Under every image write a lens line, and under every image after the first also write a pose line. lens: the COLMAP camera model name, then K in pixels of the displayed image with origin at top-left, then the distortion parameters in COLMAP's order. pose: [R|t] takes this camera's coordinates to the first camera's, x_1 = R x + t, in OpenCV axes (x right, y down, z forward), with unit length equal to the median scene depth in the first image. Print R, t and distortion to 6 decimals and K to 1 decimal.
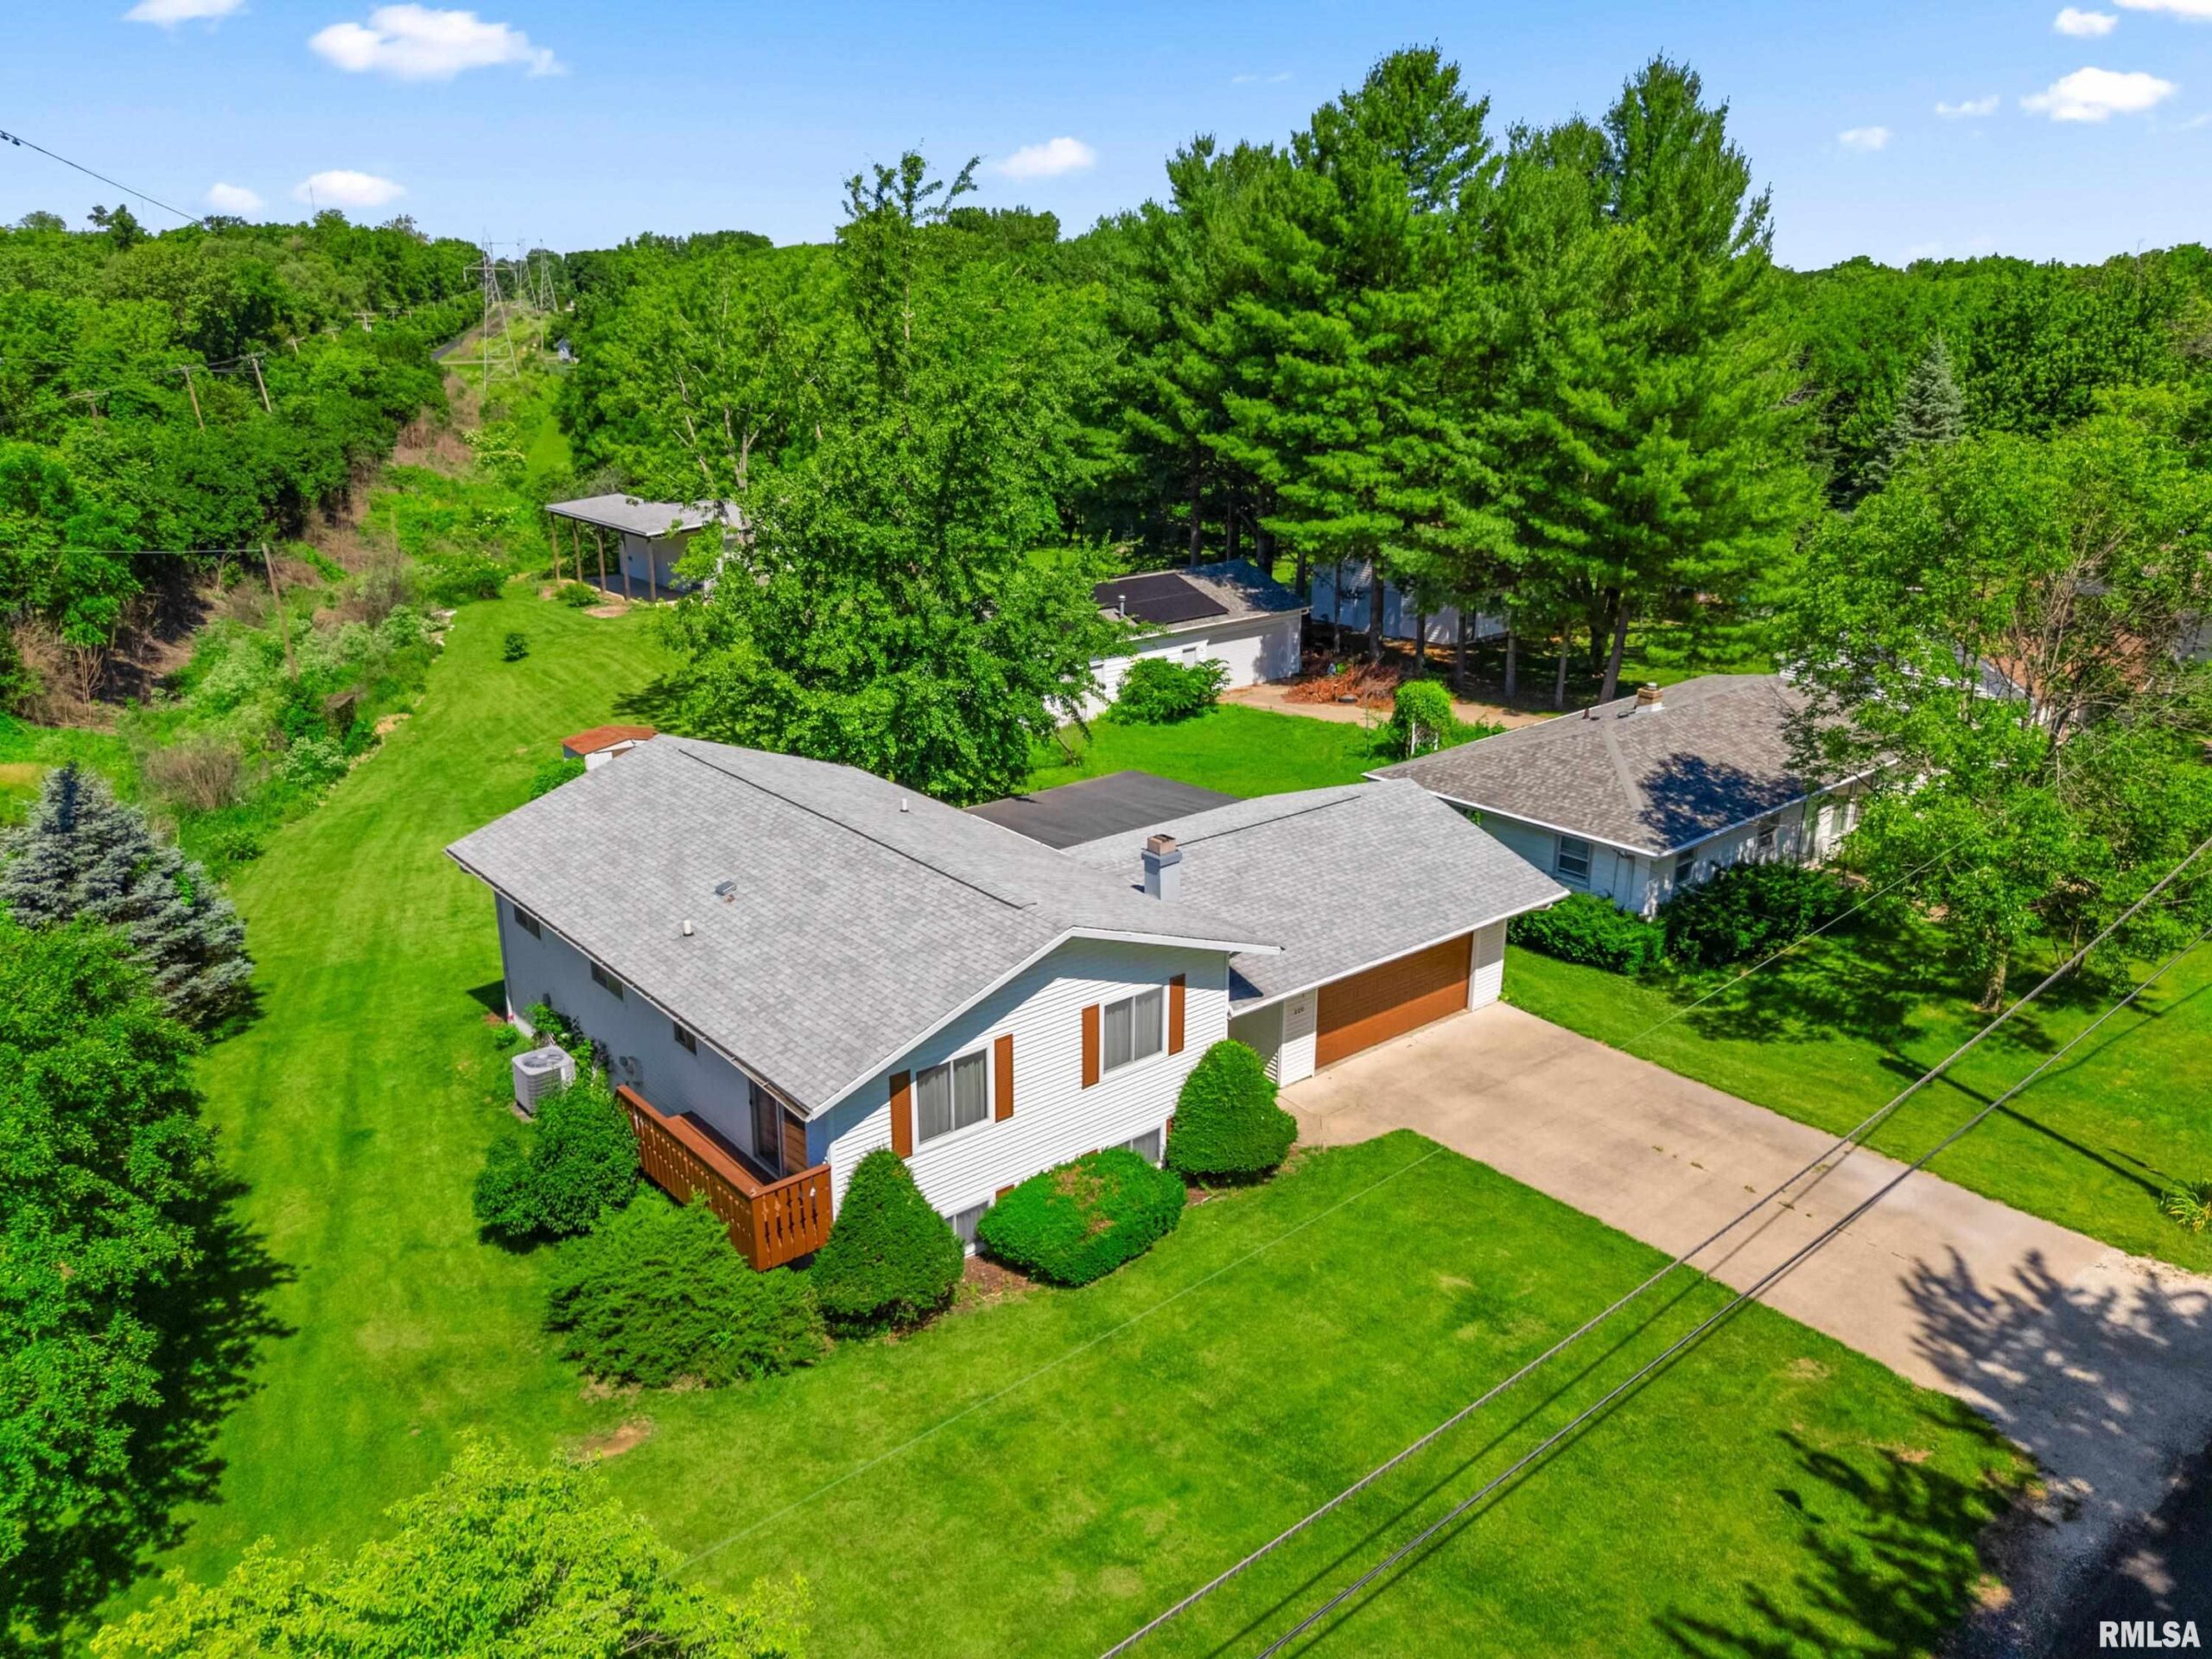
lens RADIAL K [[1549.6, 0, 1106.0], [0, 1549.6, 829.5], [0, 0, 1]] dist [0.051146, 0.003149]
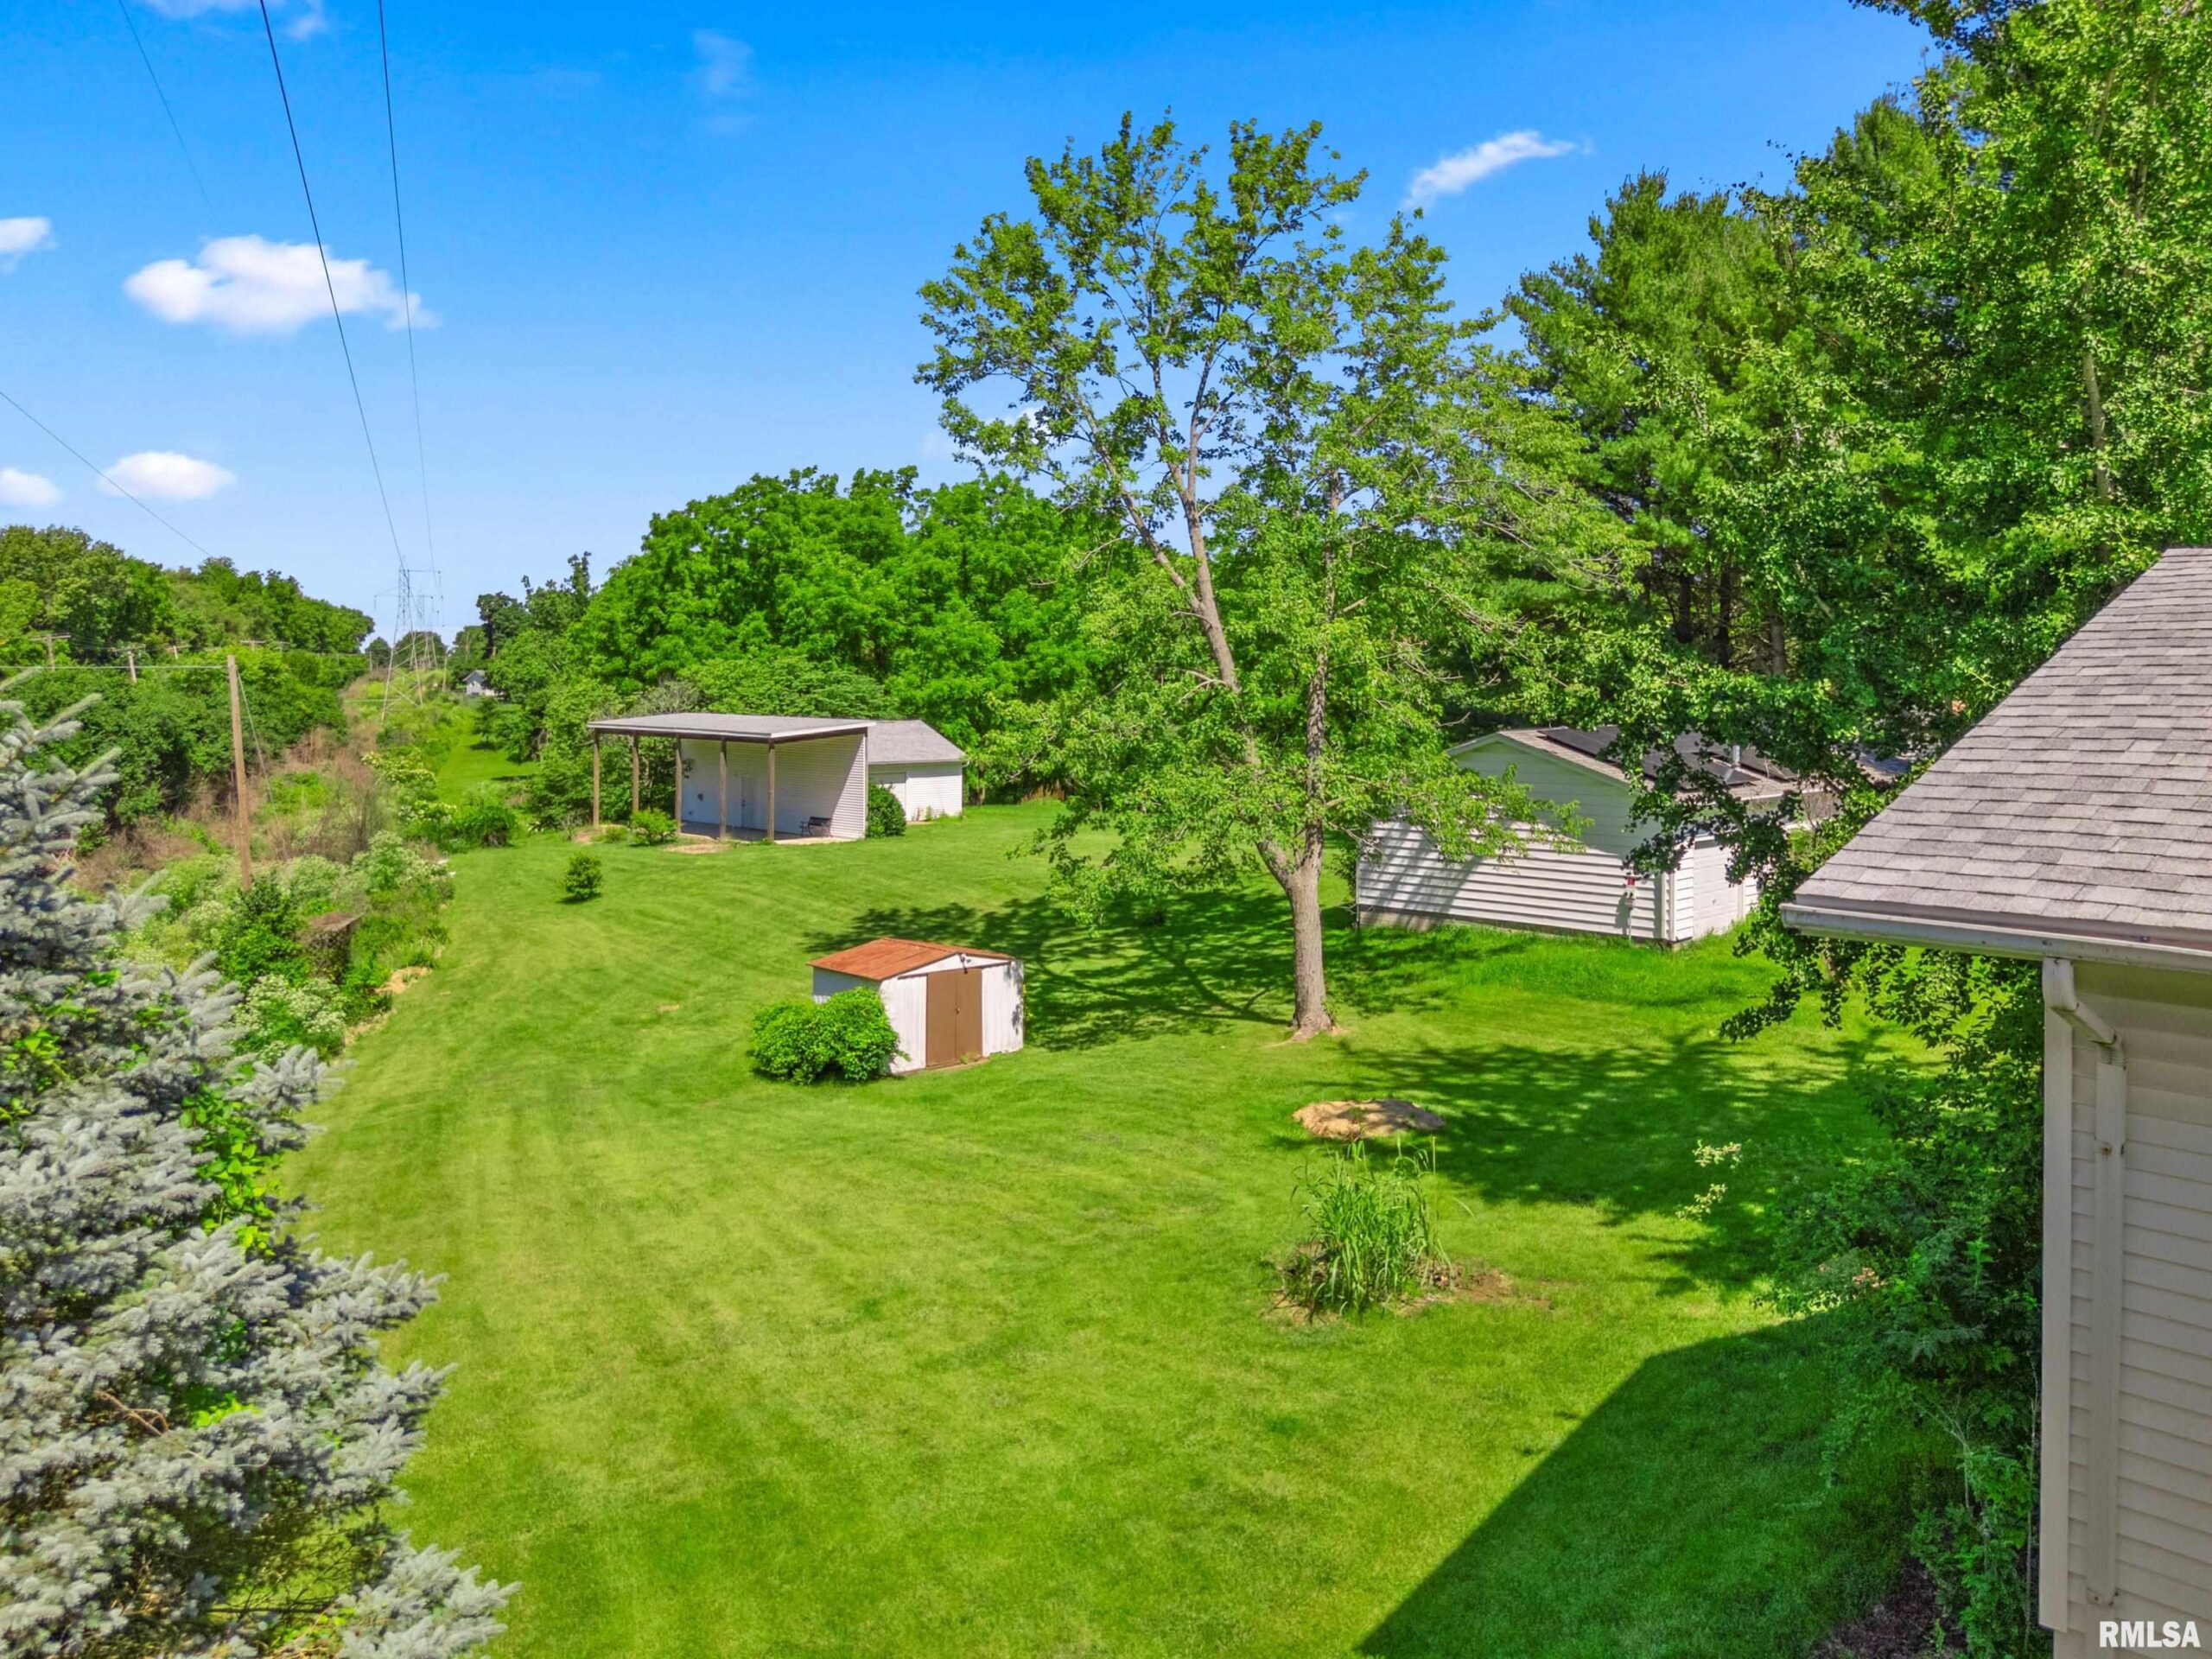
lens RADIAL K [[1549.6, 0, 1106.0], [0, 1549.6, 829.5], [0, 0, 1]] dist [0.051146, 0.003149]
pose [[0.995378, 0.015890, 0.094715, -0.450876], [0.007921, 0.969273, -0.245859, 0.040242], [-0.095712, 0.245473, 0.964667, 0.720051]]
